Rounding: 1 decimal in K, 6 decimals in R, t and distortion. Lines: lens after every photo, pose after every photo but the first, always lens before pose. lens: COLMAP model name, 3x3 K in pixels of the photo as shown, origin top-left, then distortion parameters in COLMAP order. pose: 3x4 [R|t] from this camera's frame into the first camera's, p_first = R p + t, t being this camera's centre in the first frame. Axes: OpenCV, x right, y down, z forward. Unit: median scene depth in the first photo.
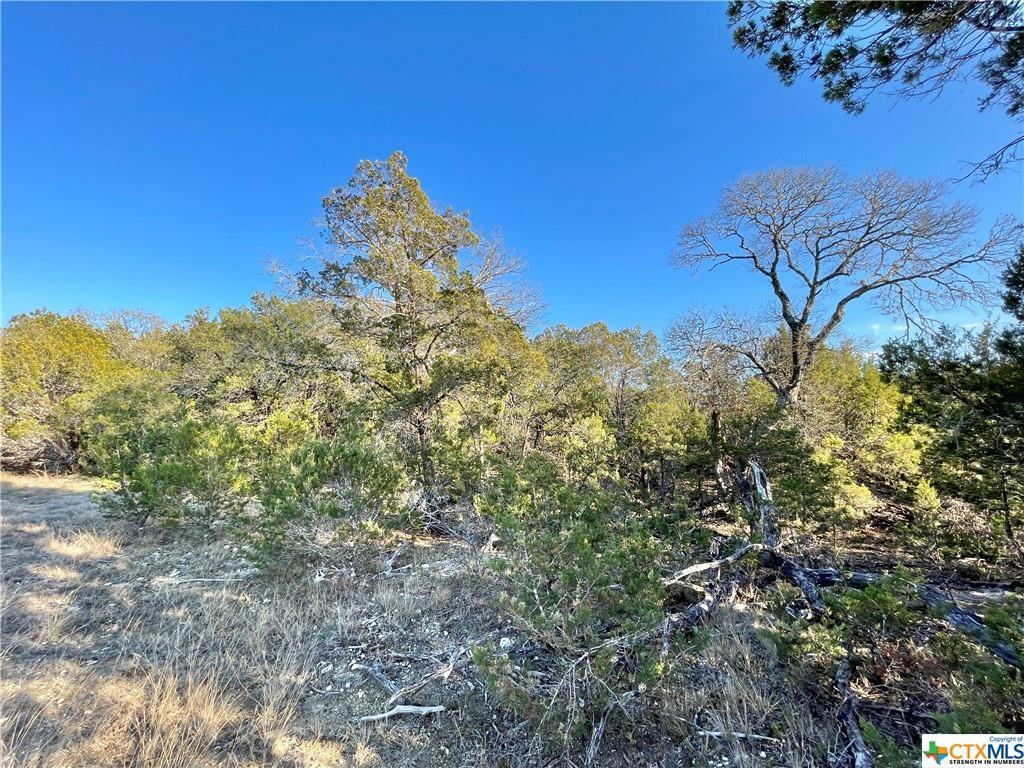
lens RADIAL K [[415.1, 0, 509.1], [0, 415.1, 385.4], [0, 0, 1]] dist [0.000531, 0.000129]
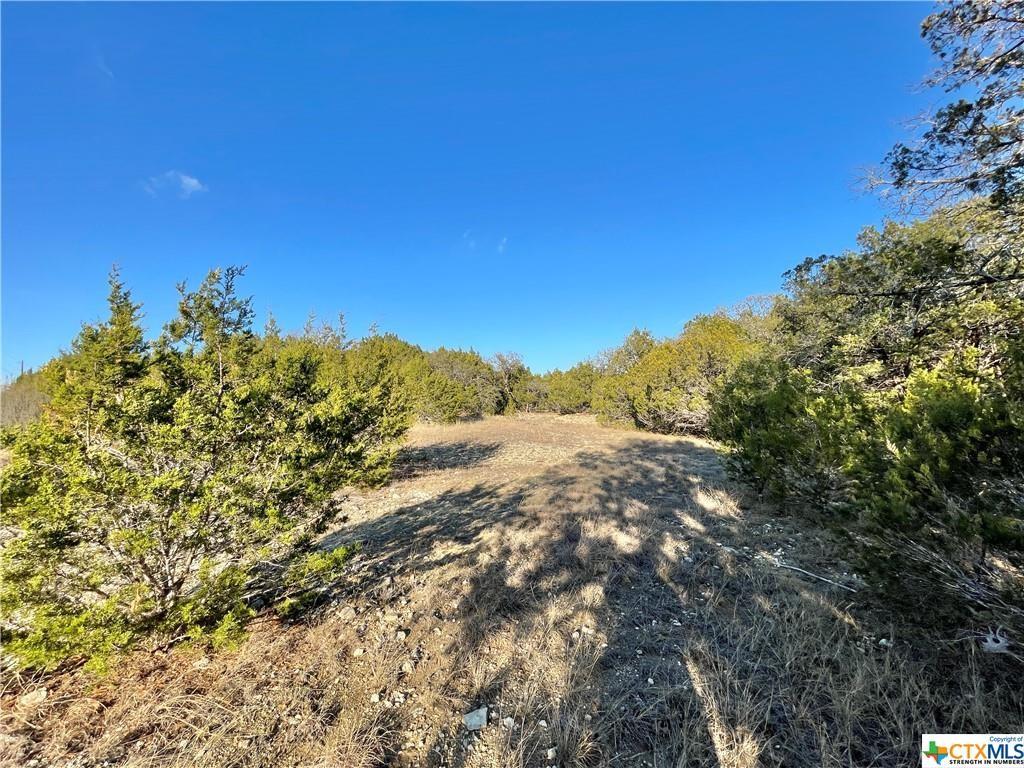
lens RADIAL K [[415.1, 0, 509.5], [0, 415.1, 389.0], [0, 0, 1]] dist [0.000531, 0.000129]
pose [[0.251888, -0.065752, -0.965520, -0.022030], [0.140403, 0.989616, -0.030764, 0.018027], [0.957517, -0.127813, 0.258504, 0.105699]]
